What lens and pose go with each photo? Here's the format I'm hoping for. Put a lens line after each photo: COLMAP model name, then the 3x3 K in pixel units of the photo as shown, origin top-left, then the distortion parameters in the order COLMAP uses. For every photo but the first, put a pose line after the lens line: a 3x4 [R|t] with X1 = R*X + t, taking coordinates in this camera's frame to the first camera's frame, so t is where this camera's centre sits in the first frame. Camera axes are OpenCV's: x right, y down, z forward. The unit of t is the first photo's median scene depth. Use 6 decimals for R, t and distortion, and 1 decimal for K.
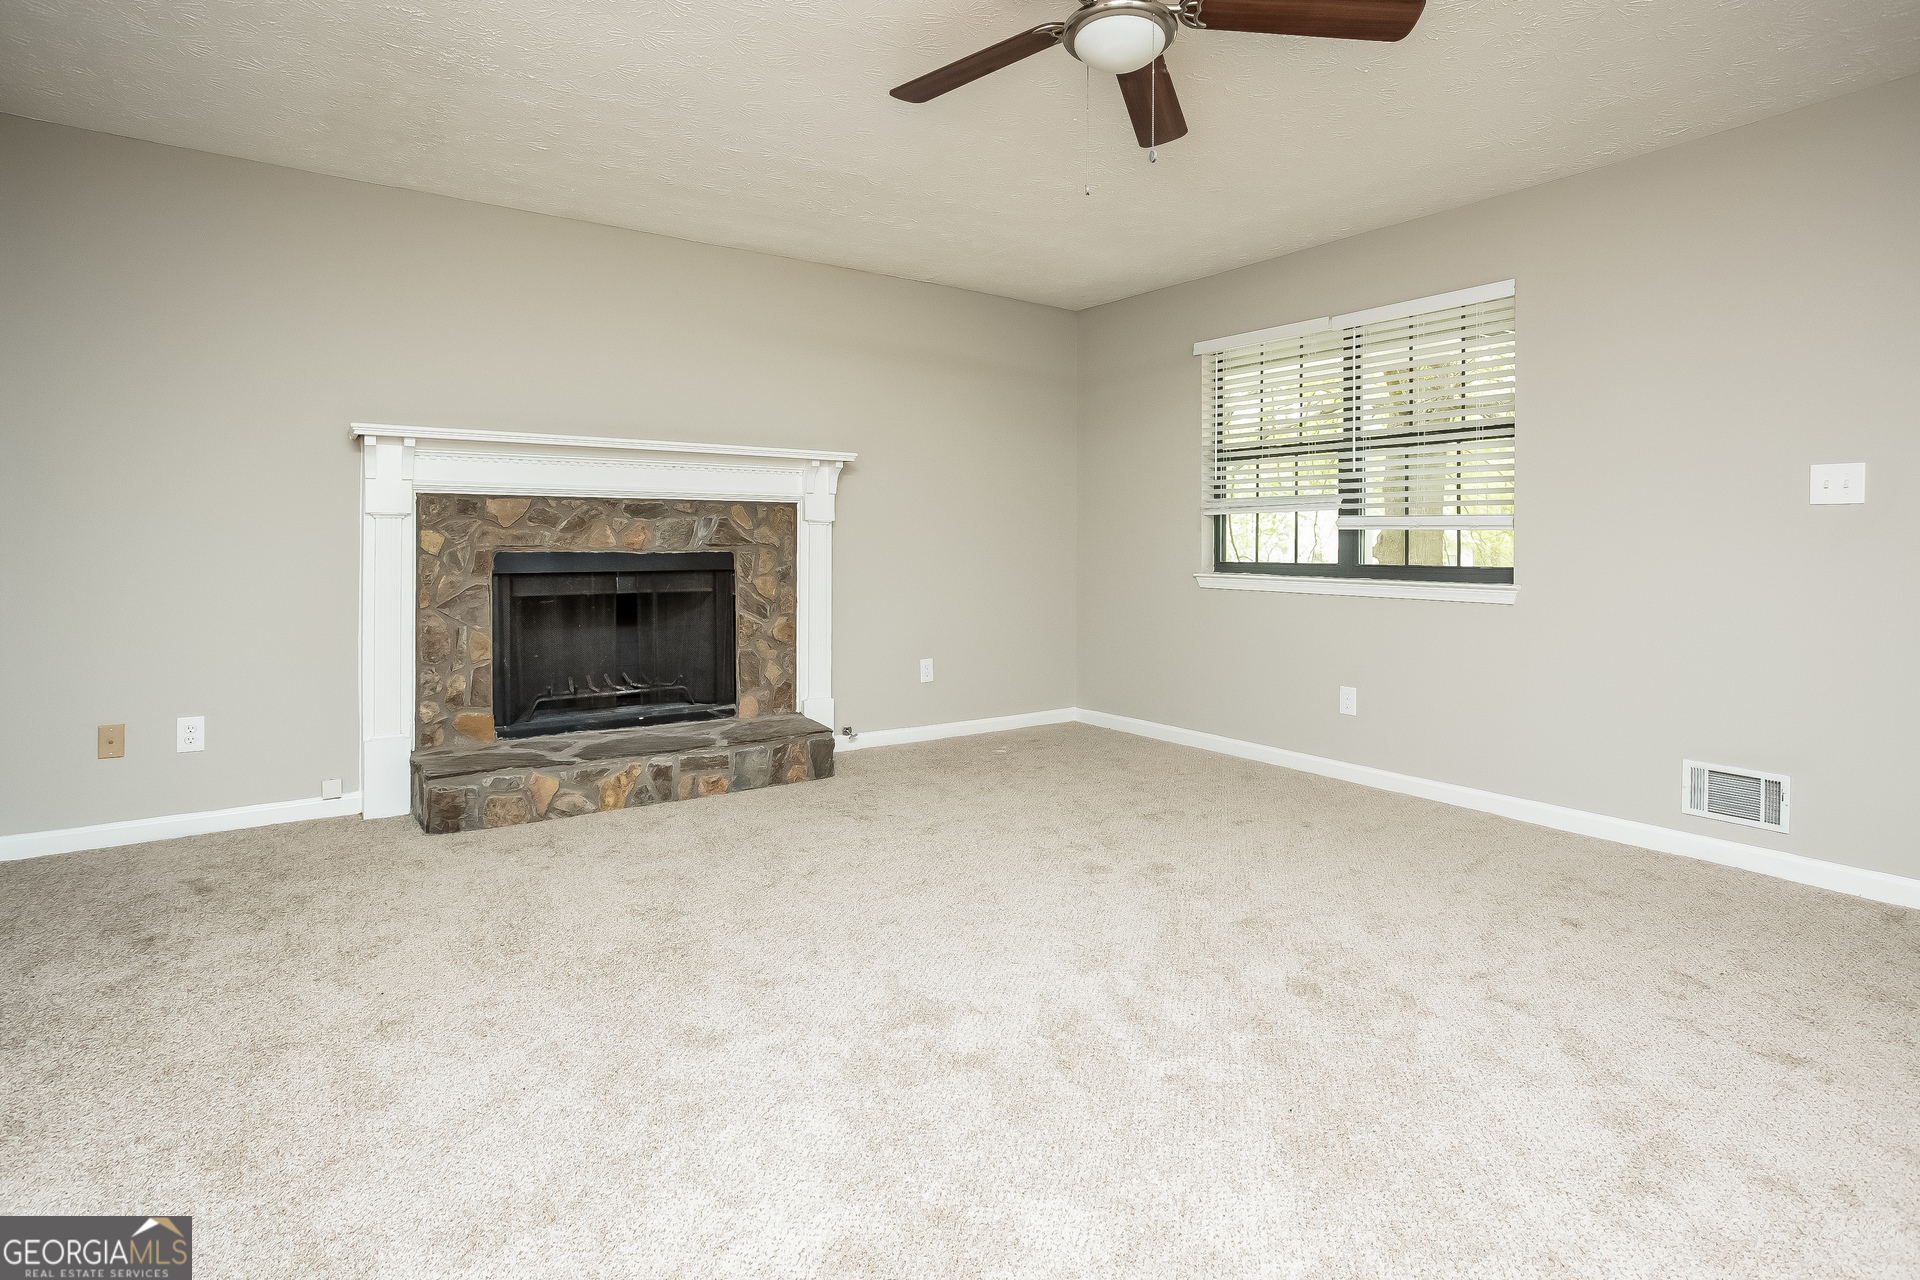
lens RADIAL K [[956.8, 0, 958.8], [0, 956.8, 589.8], [0, 0, 1]] dist [-0.045391, 0.029907]
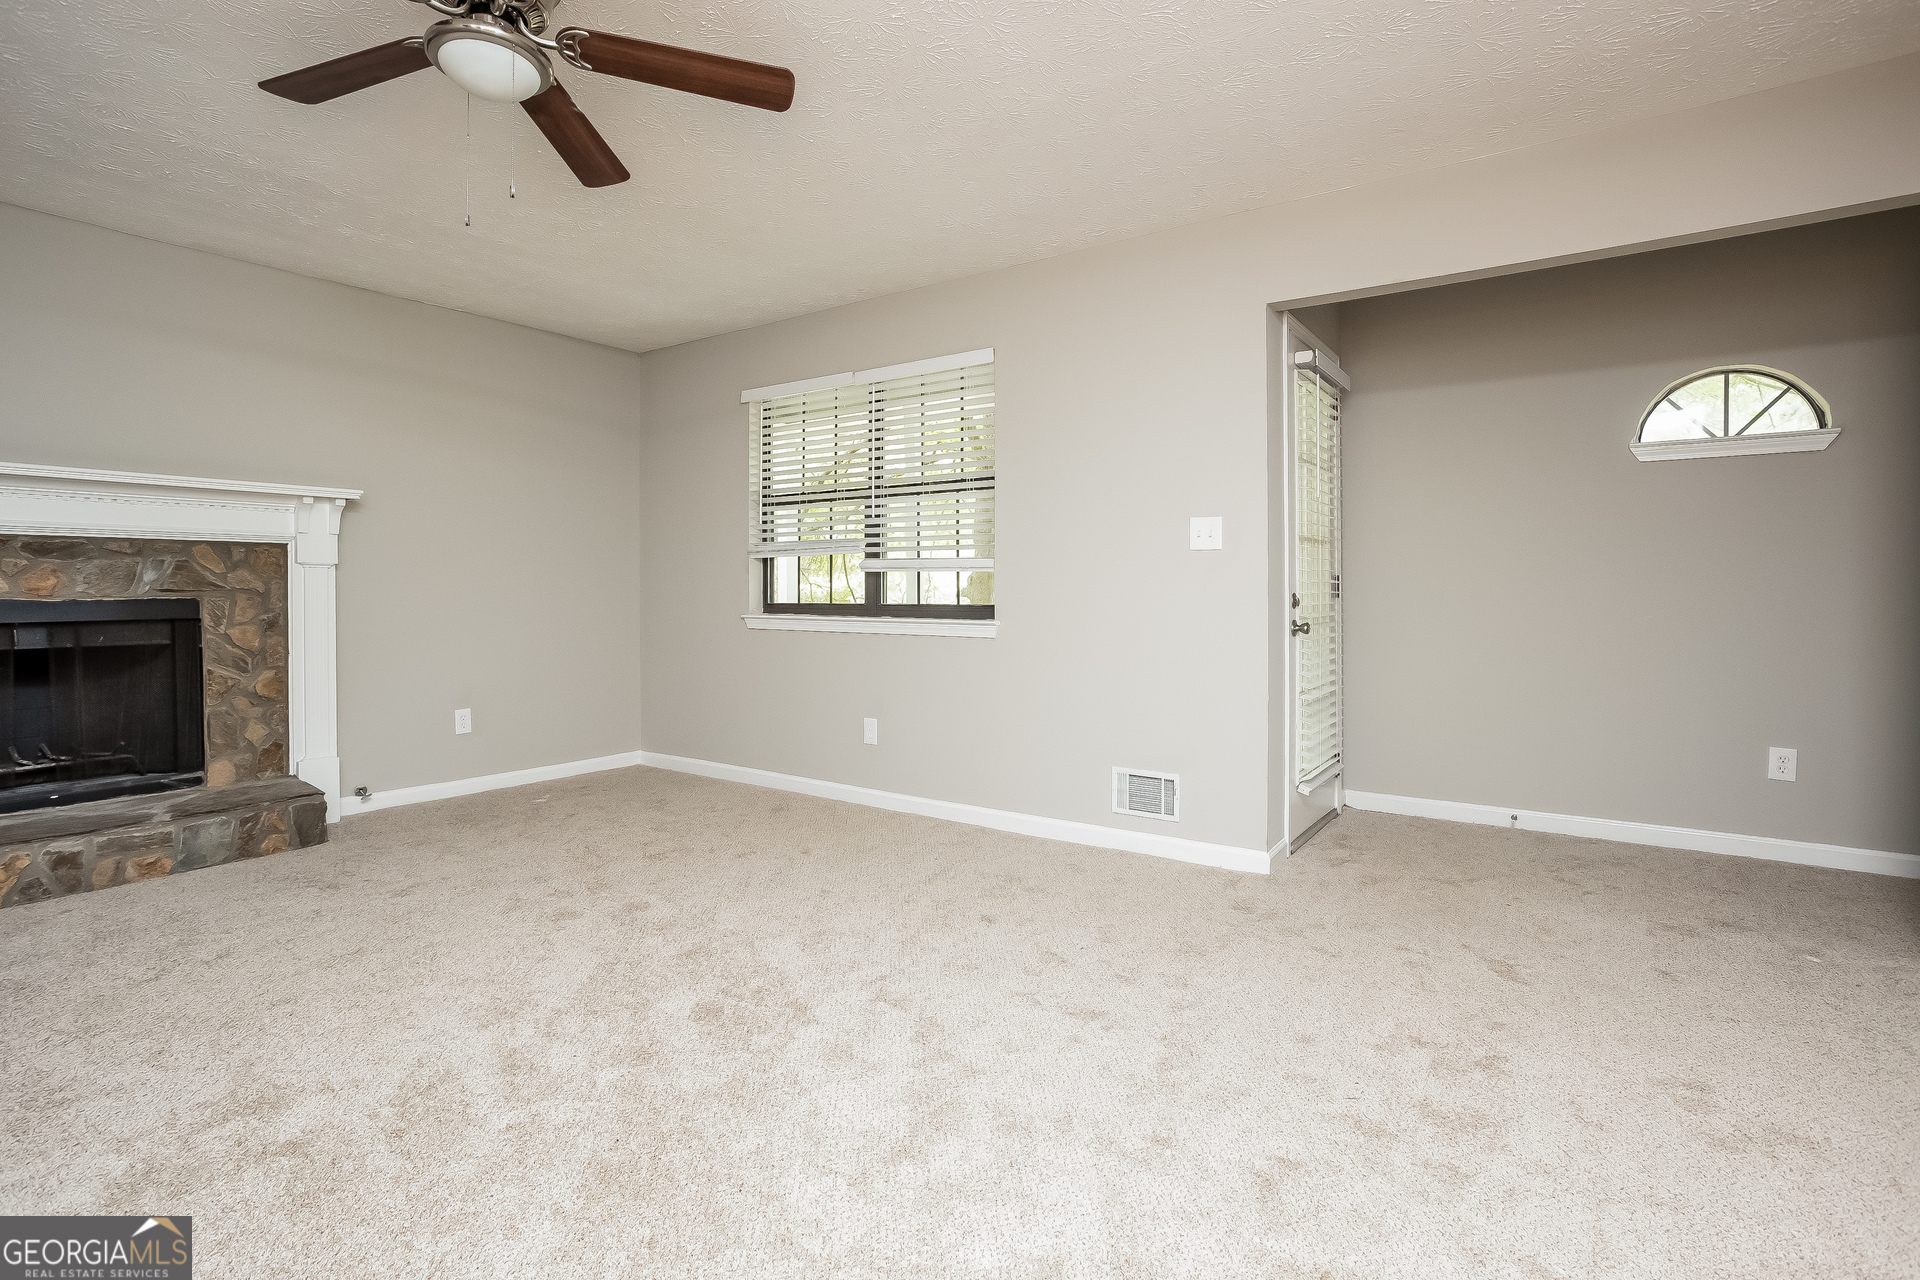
lens RADIAL K [[925.1, 0, 960.0], [0, 925.1, 640.0], [0, 0, 1]] dist [-0.041181, 0.030035]
pose [[0.947213, -0.024047, 0.319702, 0.165170], [0.020892, 0.999693, 0.013294, 0.002165], [-0.319923, -0.005913, 0.947425, -0.021411]]
